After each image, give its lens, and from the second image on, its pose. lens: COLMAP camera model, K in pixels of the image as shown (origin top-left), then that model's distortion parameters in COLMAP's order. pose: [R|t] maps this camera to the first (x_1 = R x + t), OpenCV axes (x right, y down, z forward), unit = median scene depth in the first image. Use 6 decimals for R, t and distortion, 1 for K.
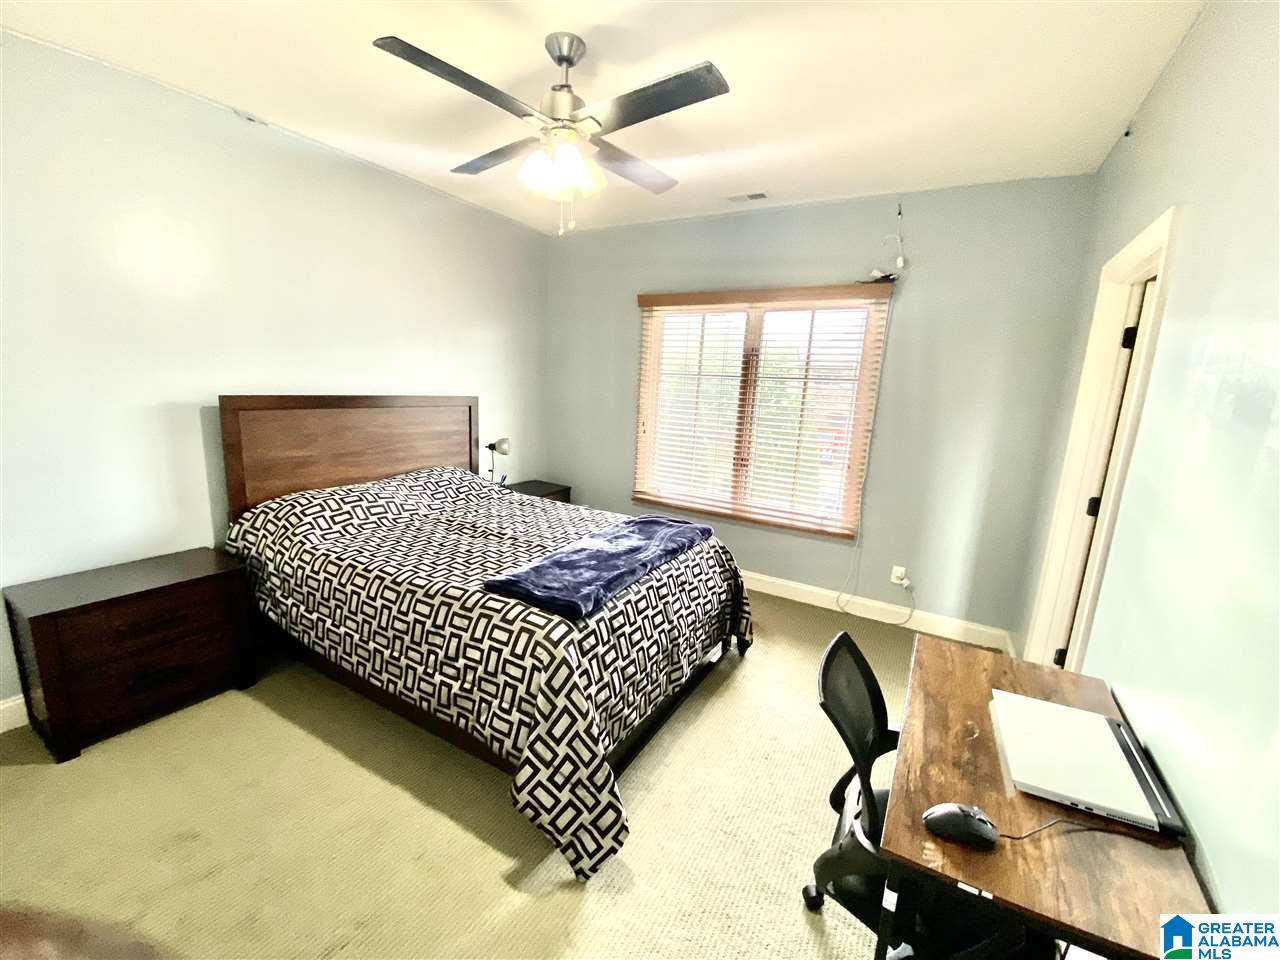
lens RADIAL K [[517.3, 0, 640.9], [0, 517.3, 480.1], [0, 0, 1]] dist [0.024855, -0.024688]
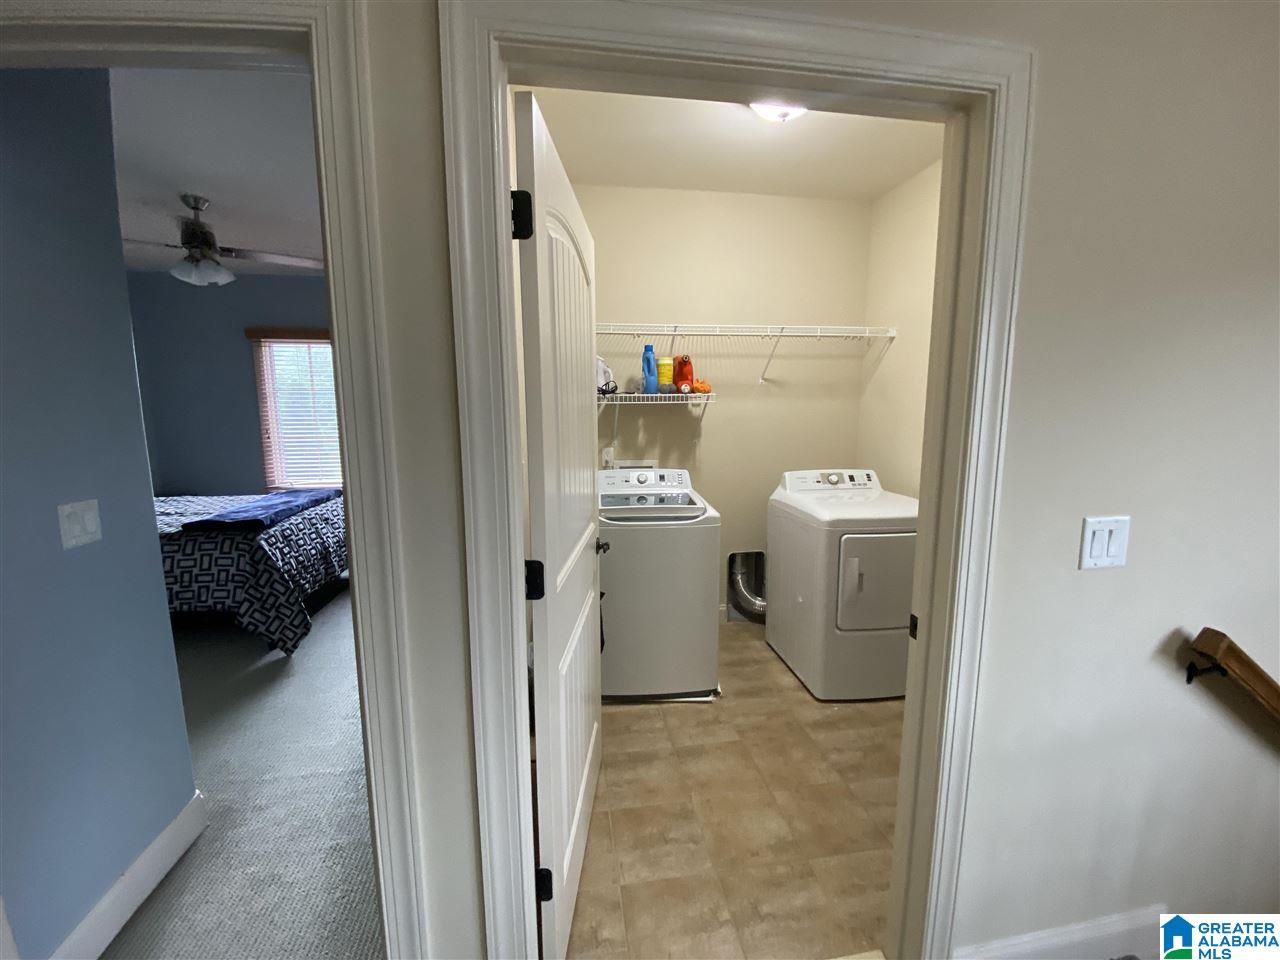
lens RADIAL K [[517.3, 0, 640.9], [0, 517.3, 480.1], [0, 0, 1]] dist [0.024855, -0.024688]
pose [[0.789913, -0.141341, 0.596708, -0.135057], [0.159163, 0.986982, 0.023086, 0.262928], [-0.592203, 0.076738, 0.802127, -1.271655]]
